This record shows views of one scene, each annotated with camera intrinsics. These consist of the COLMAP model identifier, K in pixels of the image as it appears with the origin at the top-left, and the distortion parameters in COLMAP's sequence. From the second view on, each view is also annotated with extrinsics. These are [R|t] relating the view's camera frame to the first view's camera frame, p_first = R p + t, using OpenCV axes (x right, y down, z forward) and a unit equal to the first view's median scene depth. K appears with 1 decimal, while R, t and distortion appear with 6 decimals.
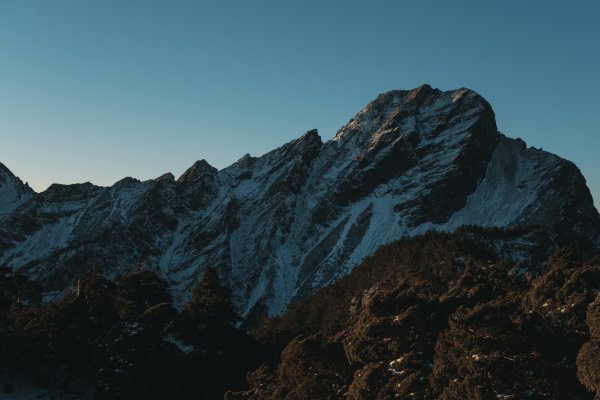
lens RADIAL K [[746.2, 0, 300.0], [0, 746.2, 200.0], [0, 0, 1]] dist [0.111094, -0.428279]
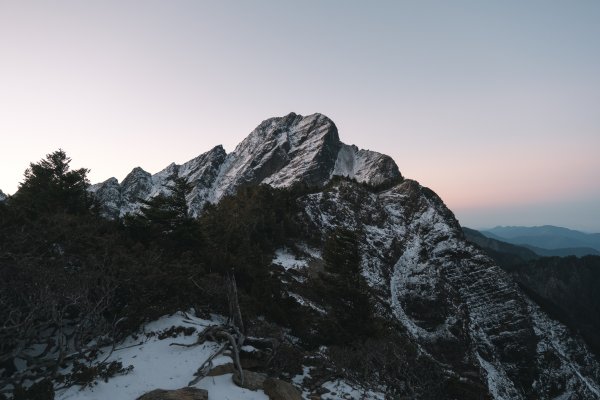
lens RADIAL K [[405.1, 0, 300.0], [0, 405.1, 200.0], [0, 0, 1]] dist [0.009404, -0.008802]
pose [[0.983653, -0.058176, 0.170418, 0.035713], [0.058070, 0.998297, 0.005614, 0.021785], [-0.170454, 0.004374, 0.985356, 0.205109]]
